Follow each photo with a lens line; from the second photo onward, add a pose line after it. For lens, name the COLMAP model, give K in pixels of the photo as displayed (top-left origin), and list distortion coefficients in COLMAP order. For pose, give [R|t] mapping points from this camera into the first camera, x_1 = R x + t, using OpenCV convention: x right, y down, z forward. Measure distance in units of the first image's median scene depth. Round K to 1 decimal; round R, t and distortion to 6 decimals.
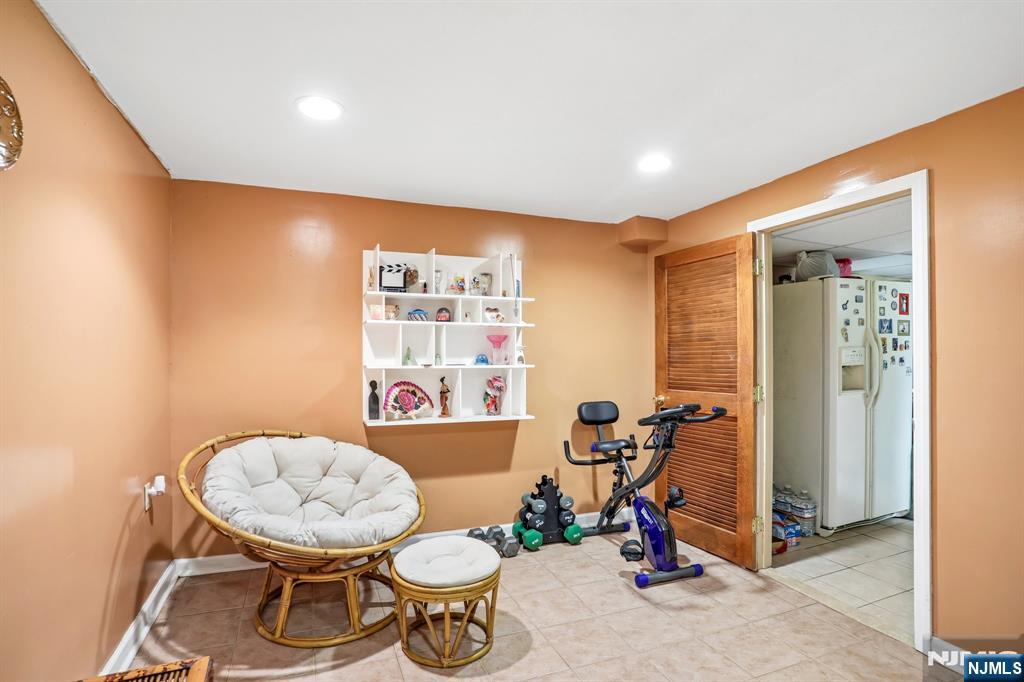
lens RADIAL K [[506.6, 0, 513.7], [0, 506.6, 340.3], [0, 0, 1]] dist [-0.060729, 0.024577]
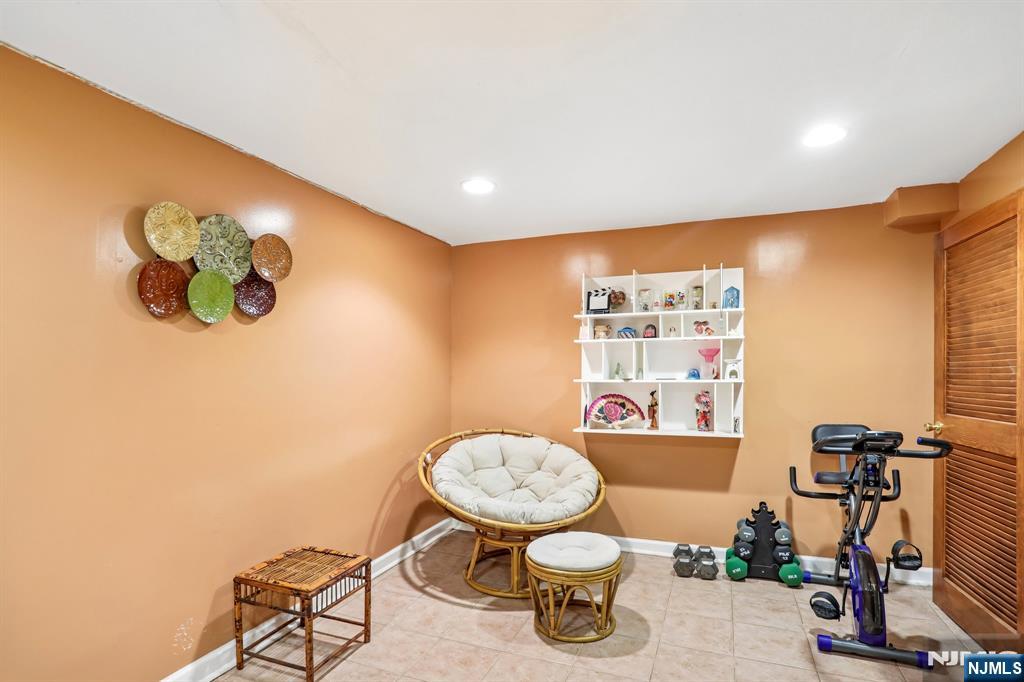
lens RADIAL K [[506.6, 0, 506.6], [0, 506.6, 344.5], [0, 0, 1]] dist [-0.060729, 0.024577]
pose [[0.728760, -0.040801, -0.683553, 0.371410], [0.027466, 0.999162, -0.030356, 0.000577], [0.684219, 0.003348, 0.729269, 0.041383]]
